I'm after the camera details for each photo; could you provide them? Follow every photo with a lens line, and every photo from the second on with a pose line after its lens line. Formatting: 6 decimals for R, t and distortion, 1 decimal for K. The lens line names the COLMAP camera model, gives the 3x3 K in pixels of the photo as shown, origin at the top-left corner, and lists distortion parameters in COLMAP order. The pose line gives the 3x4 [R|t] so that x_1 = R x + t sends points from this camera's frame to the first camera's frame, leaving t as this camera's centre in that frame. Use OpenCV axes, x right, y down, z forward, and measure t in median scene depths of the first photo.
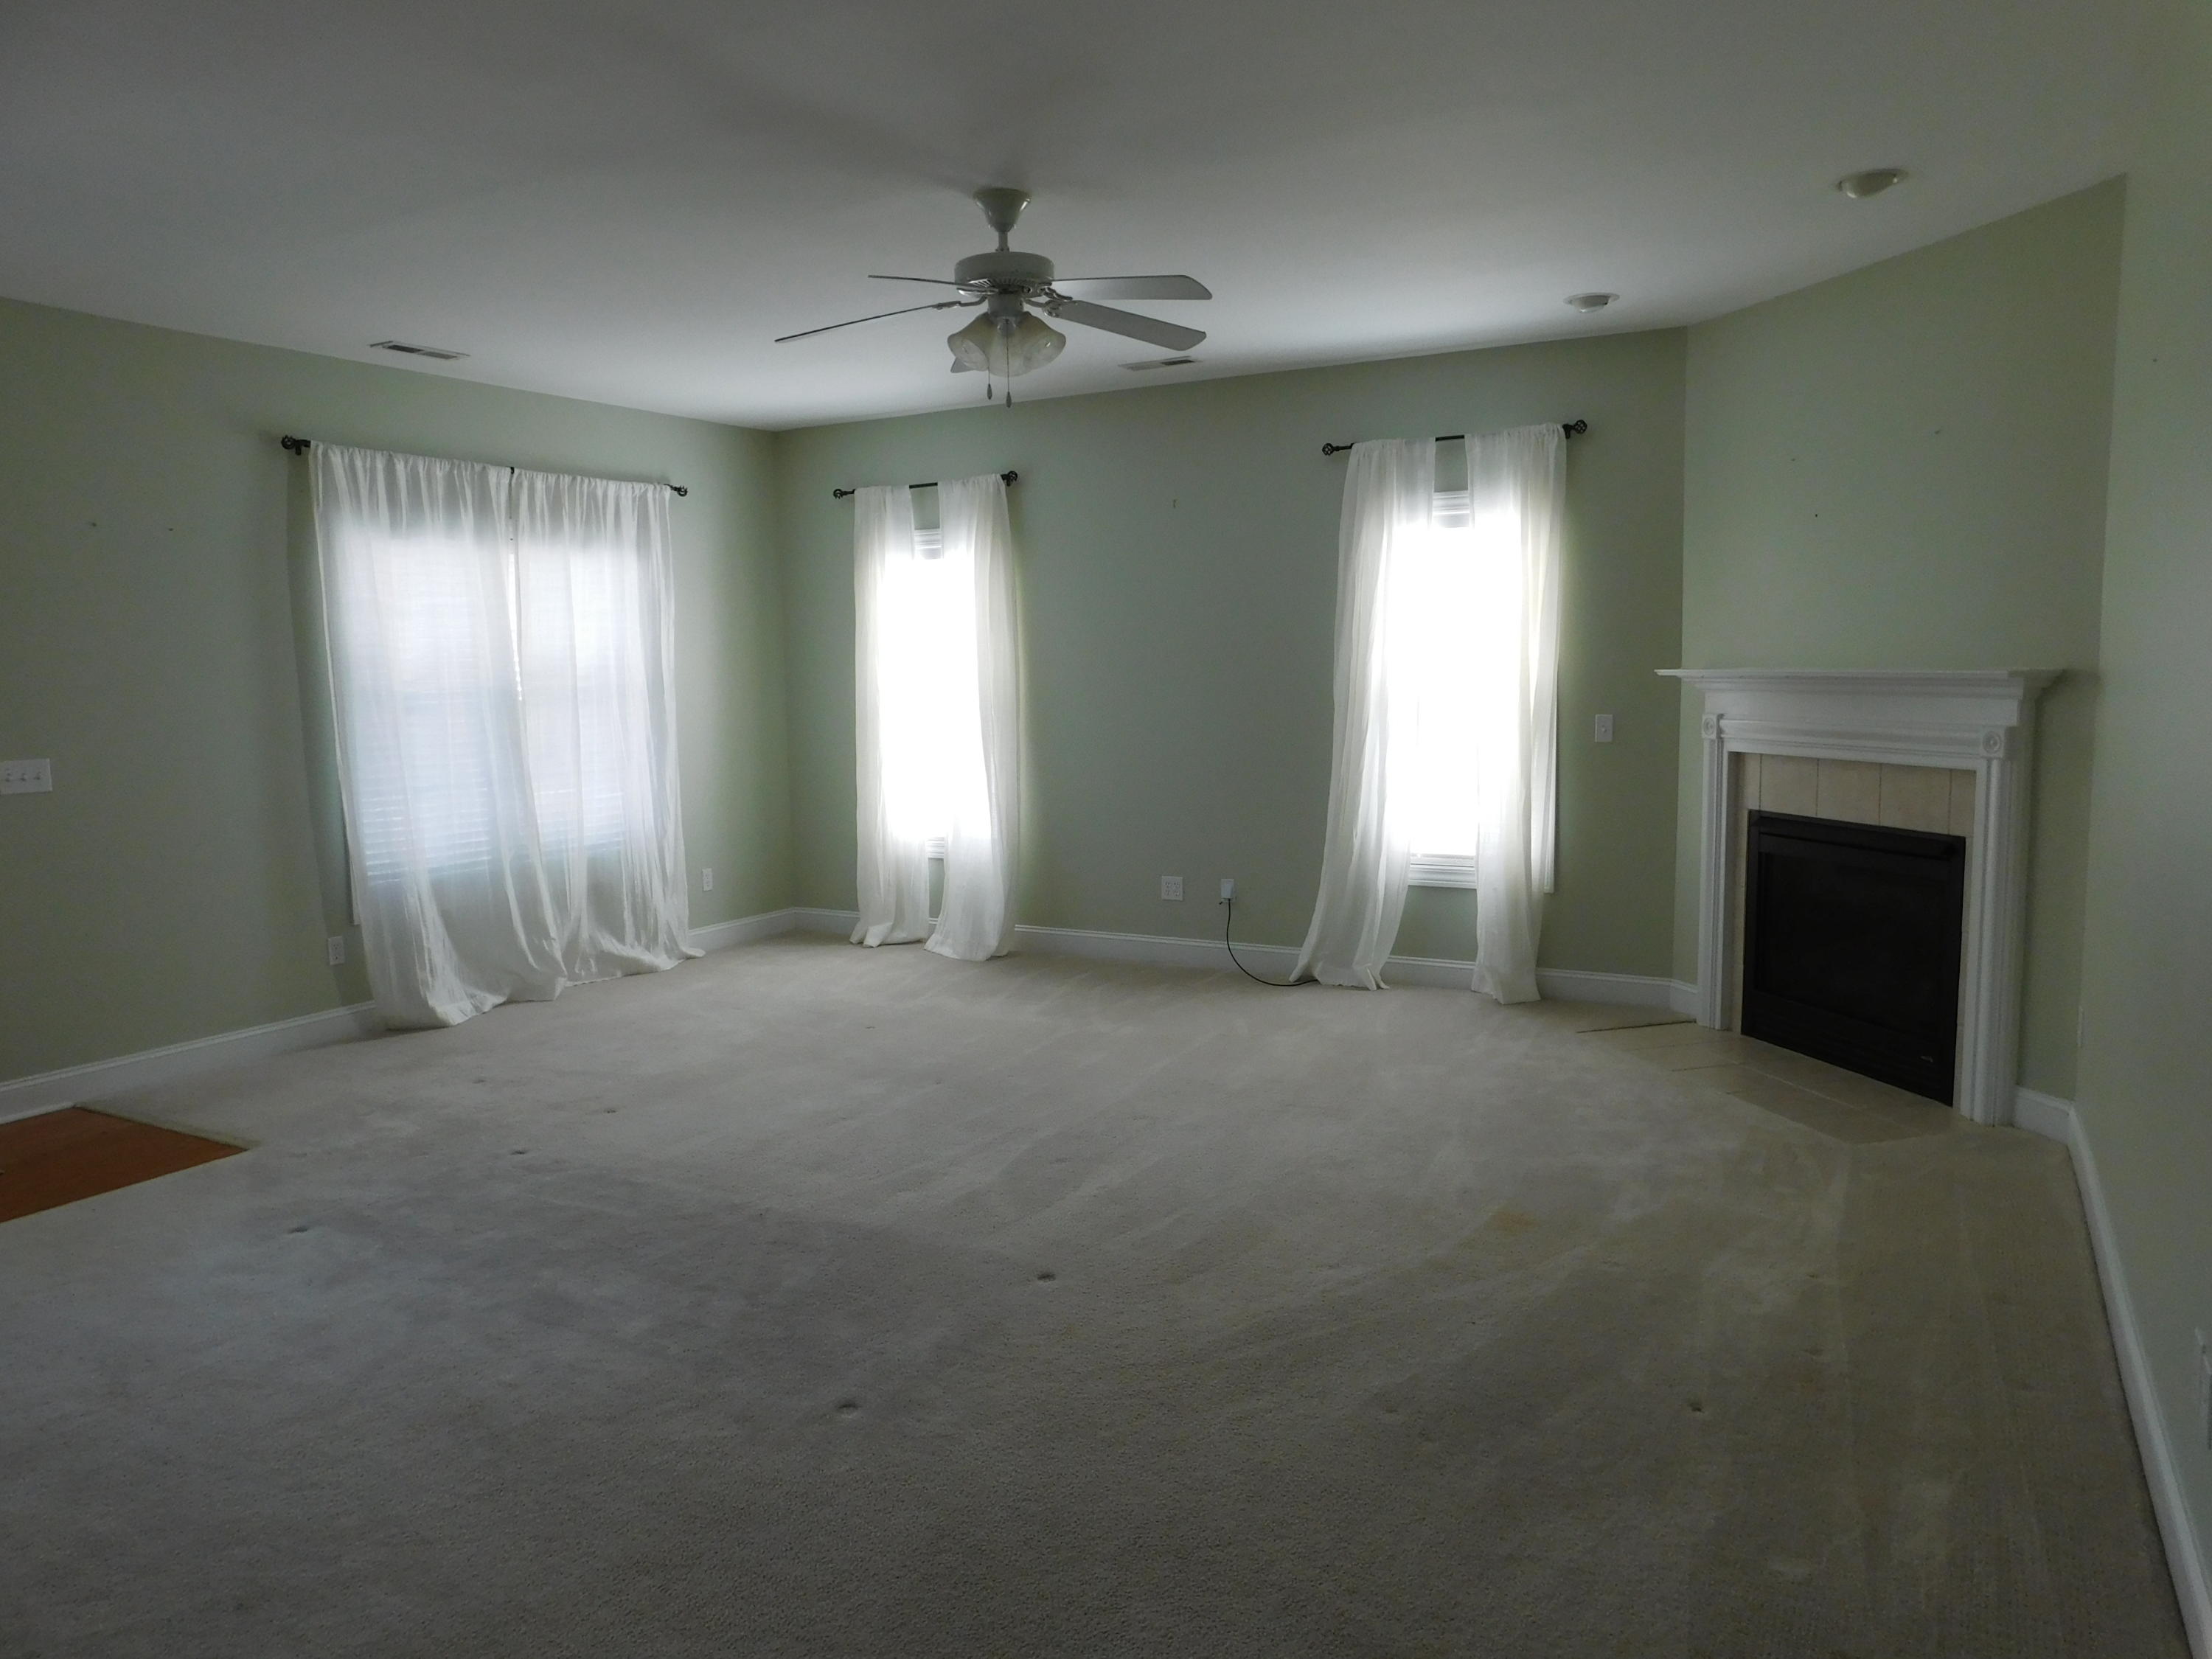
lens RADIAL K [[1521.3, 0, 1104.9], [0, 1521.3, 842.5], [0, 0, 1]] dist [-0.050536, 0.001230]
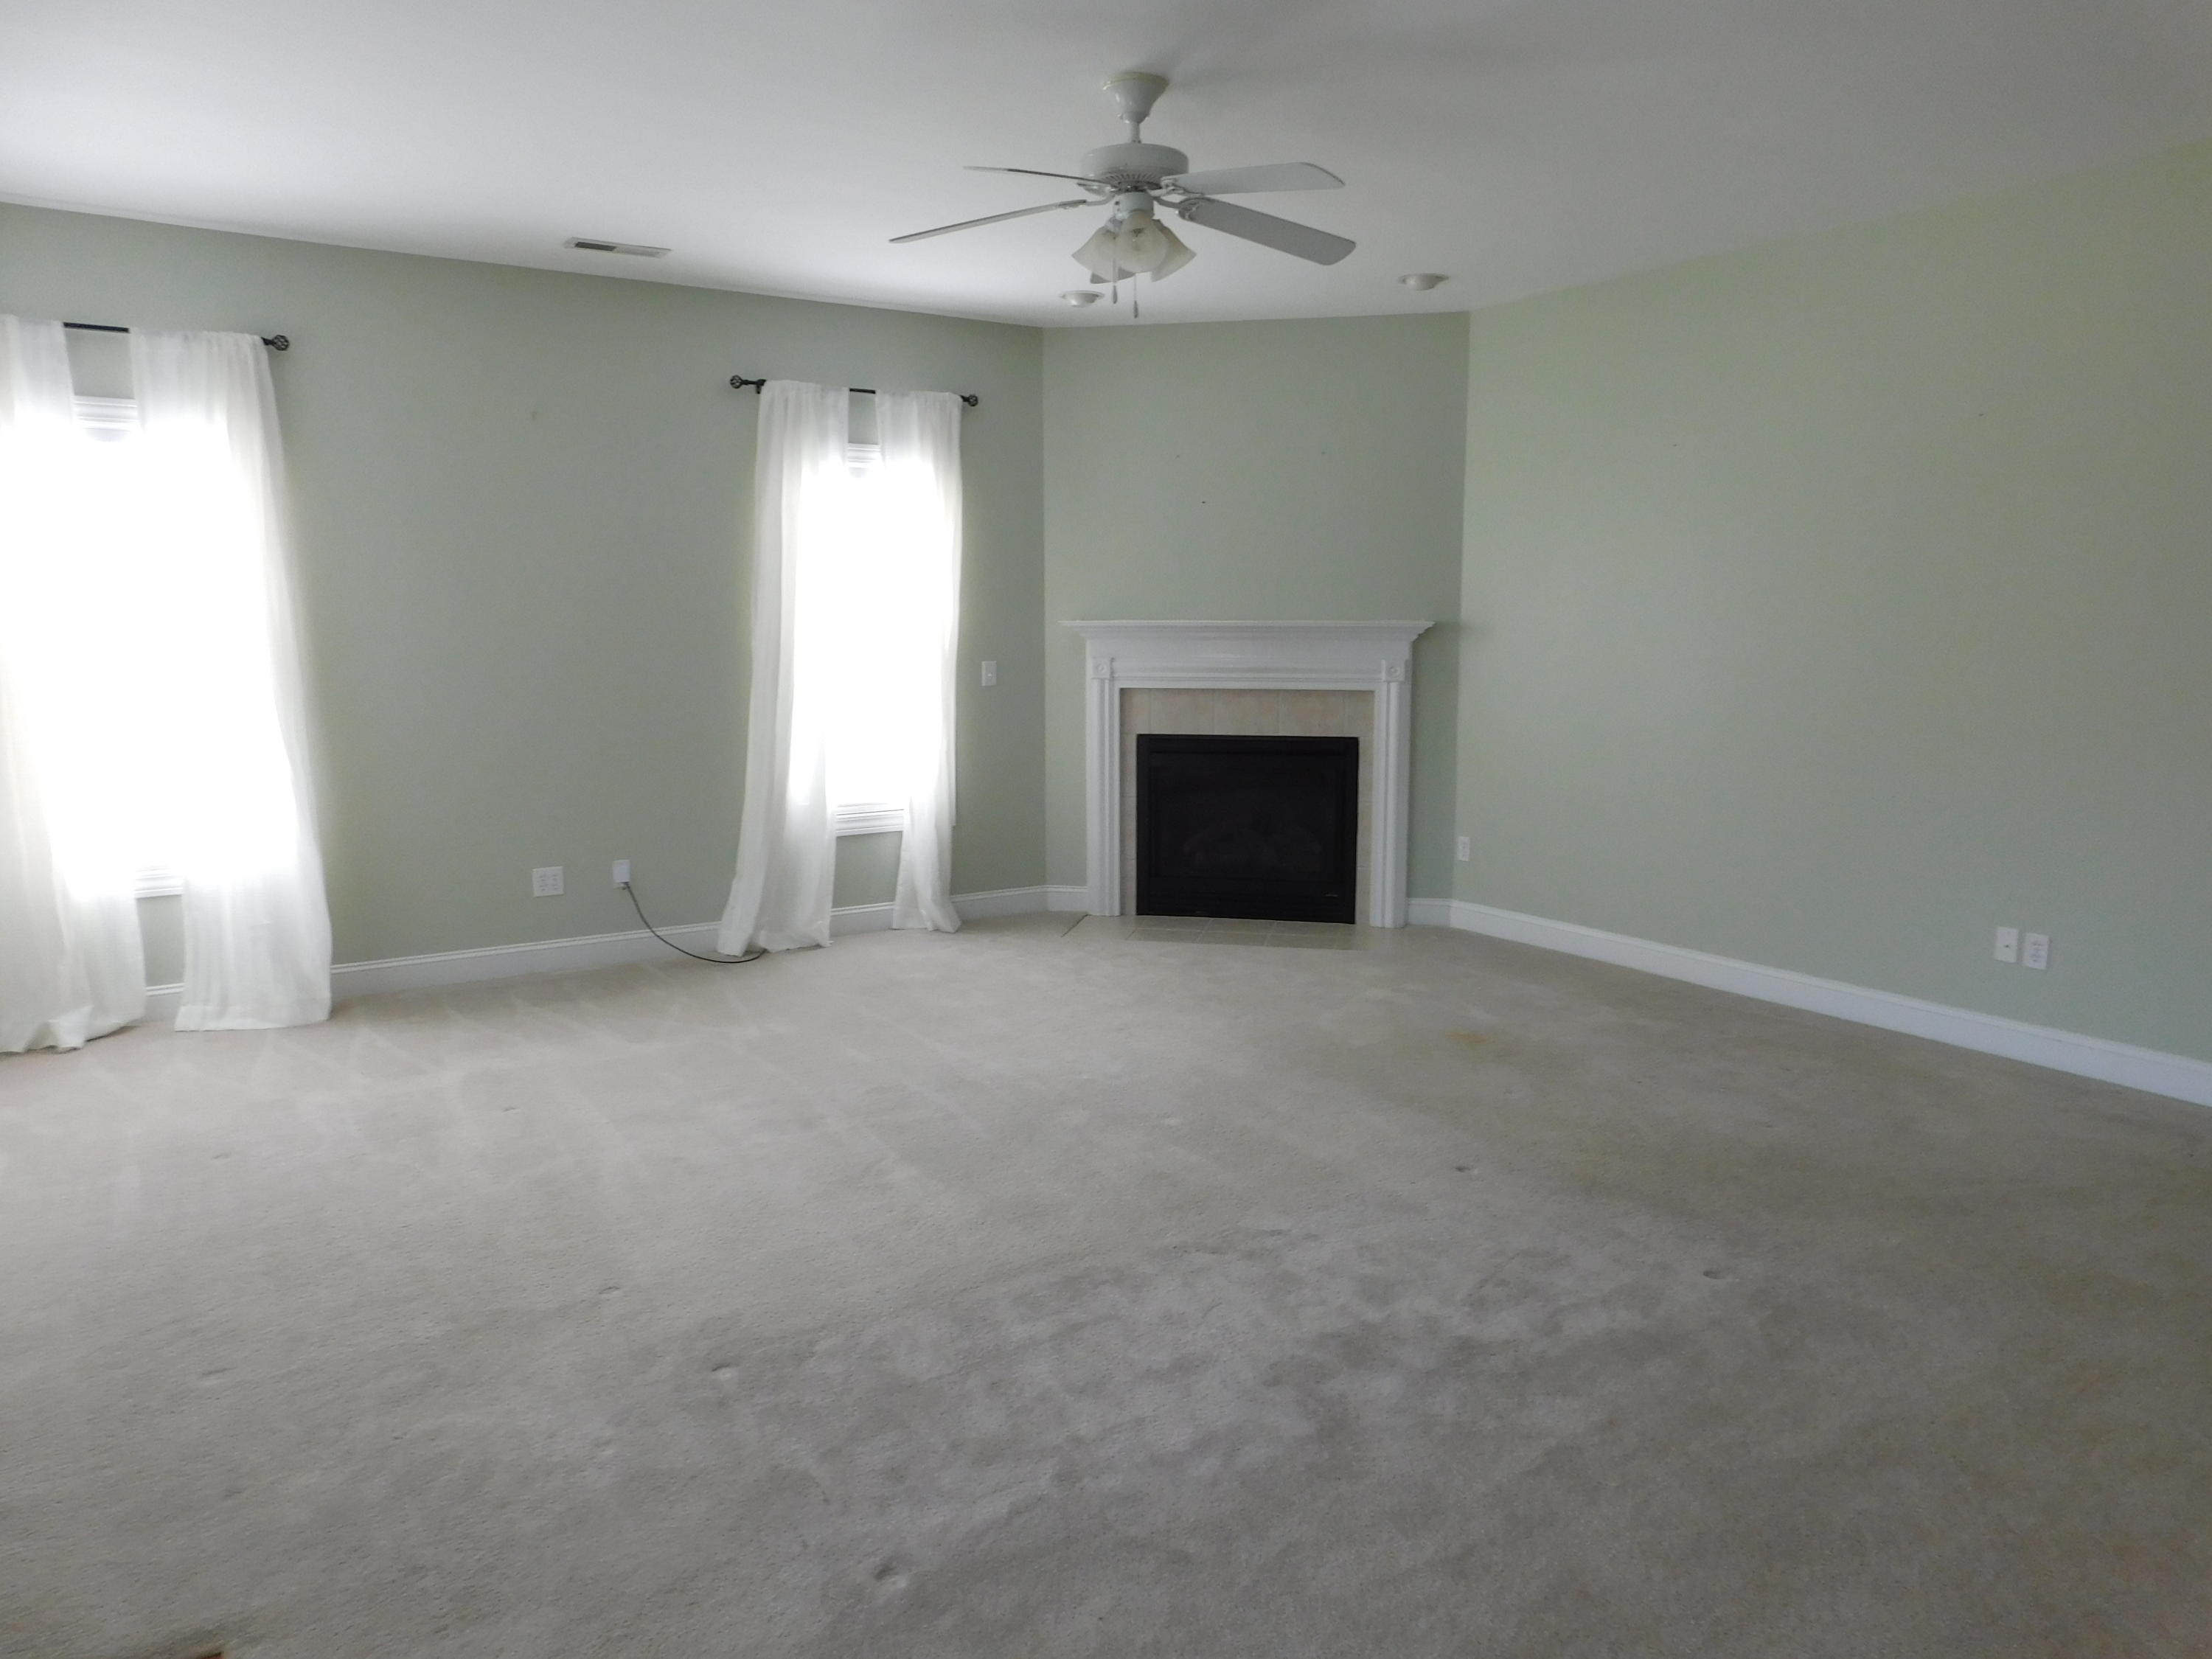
lens RADIAL K [[1451.6, 0, 1109.3], [0, 1451.6, 823.1], [0, 0, 1]] dist [-0.051323, 0.020706]
pose [[0.456669, -0.106353, 0.883257, -0.587604], [0.095685, 0.992941, 0.070088, -0.031764], [-0.884476, 0.052507, 0.463622, 0.422301]]
